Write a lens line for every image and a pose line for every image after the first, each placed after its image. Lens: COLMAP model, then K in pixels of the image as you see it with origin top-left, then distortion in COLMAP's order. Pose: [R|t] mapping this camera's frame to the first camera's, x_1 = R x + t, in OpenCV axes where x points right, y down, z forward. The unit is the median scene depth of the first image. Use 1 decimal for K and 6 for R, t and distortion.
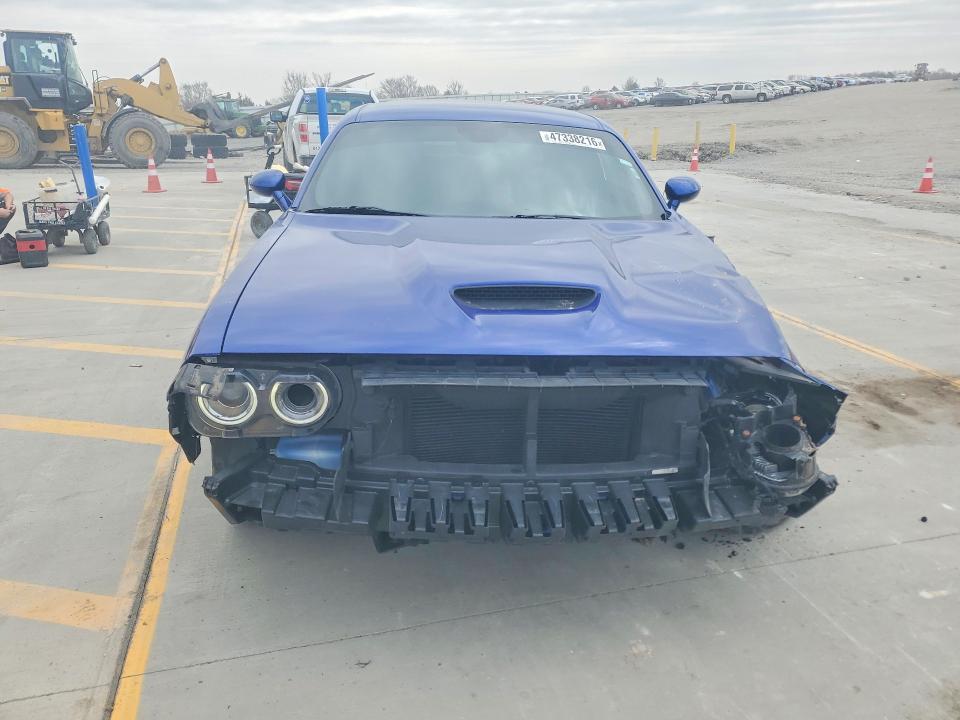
lens RADIAL K [[757.0, 0, 480.0], [0, 757.0, 360.0], [0, 0, 1]] dist [0.034690, 0.005361]
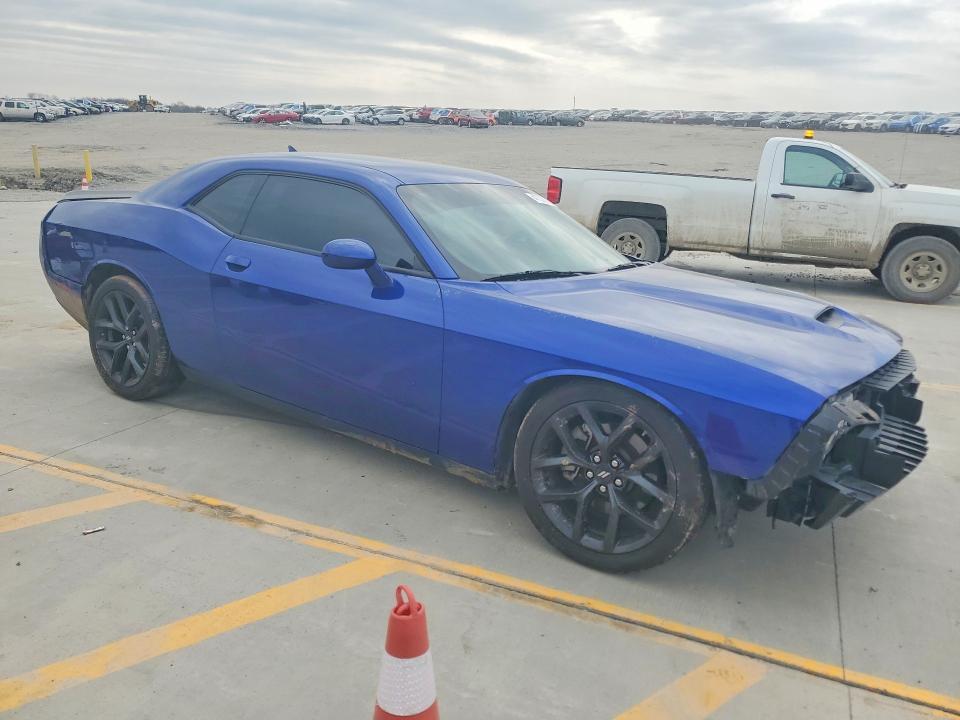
lens RADIAL K [[816.7, 0, 480.0], [0, 816.7, 360.0], [0, 0, 1]] dist [0.002497, -0.002246]
pose [[0.588670, -0.170197, 0.790253, -0.131673], [0.203971, 0.977226, 0.058524, -0.017636], [-0.782217, 0.126737, 0.609979, 0.050419]]
